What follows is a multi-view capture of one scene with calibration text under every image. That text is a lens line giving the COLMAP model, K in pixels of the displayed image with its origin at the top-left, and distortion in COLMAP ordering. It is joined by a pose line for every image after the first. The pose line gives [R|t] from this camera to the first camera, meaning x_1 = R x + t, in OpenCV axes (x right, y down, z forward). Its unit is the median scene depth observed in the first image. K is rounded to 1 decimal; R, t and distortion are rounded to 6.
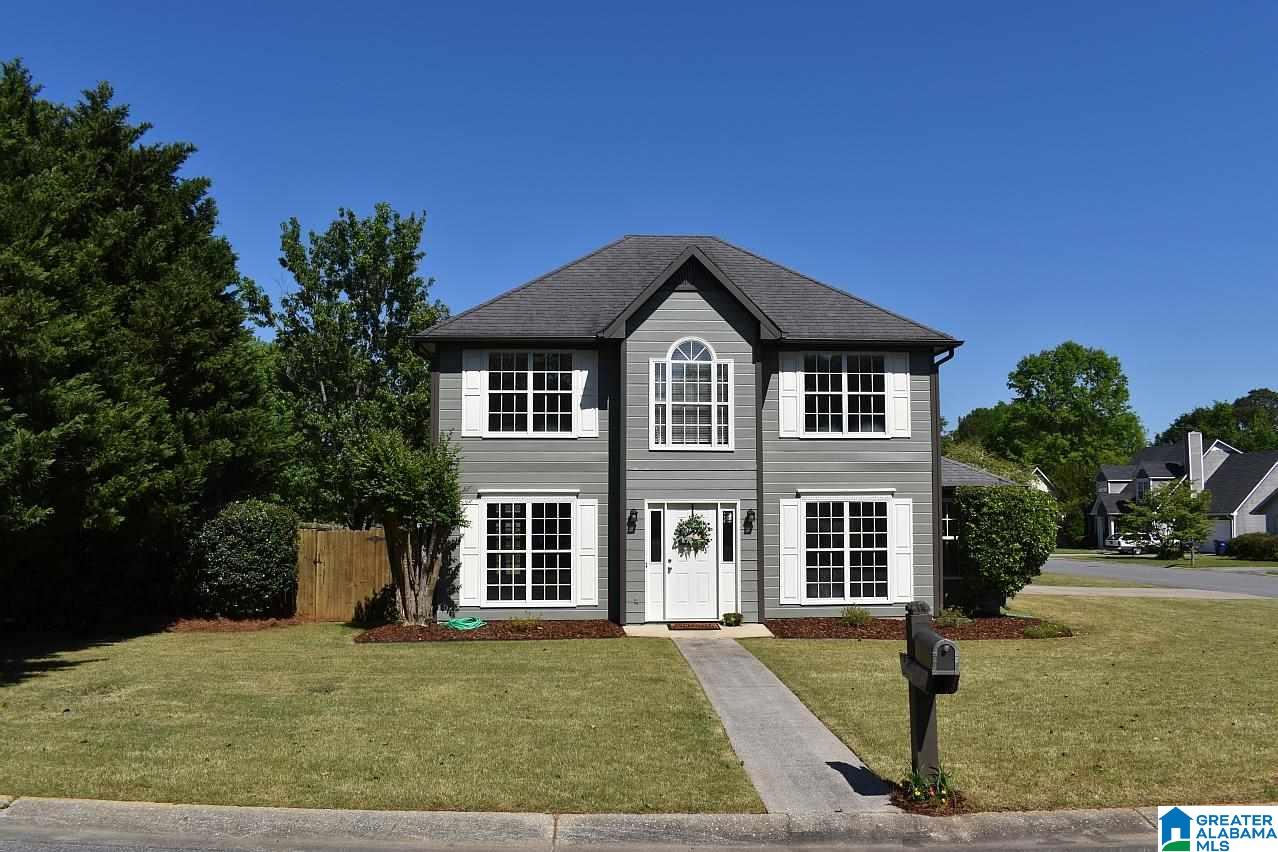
lens RADIAL K [[966.1, 0, 639.0], [0, 966.1, 426.0], [0, 0, 1]] dist [-0.099989, 0.003777]
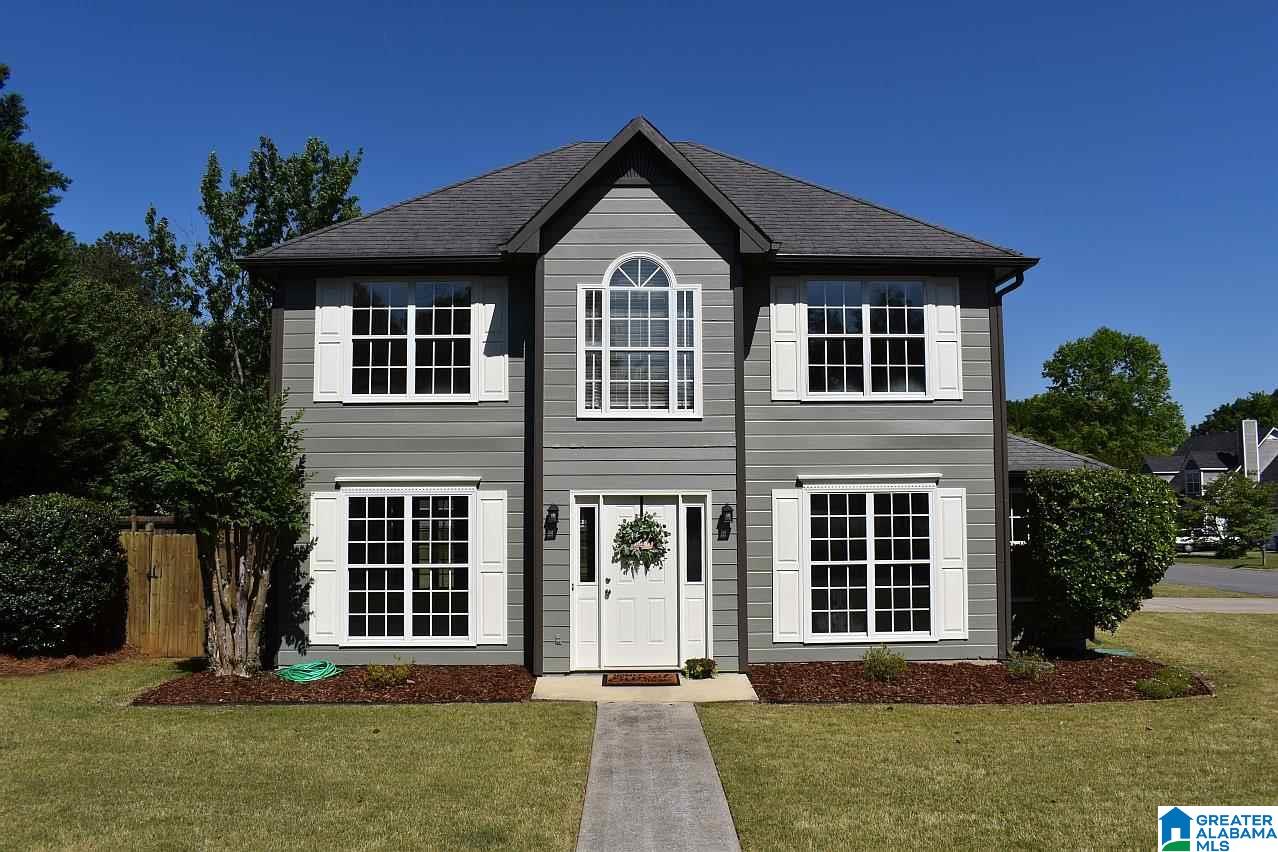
lens RADIAL K [[966.1, 0, 639.0], [0, 966.1, 426.0], [0, 0, 1]] dist [-0.099989, 0.003777]
pose [[0.999615, -0.006248, -0.027036, 0.070538], [0.006353, 0.999973, 0.003820, 0.027650], [0.027012, -0.003990, 0.999627, 0.312837]]
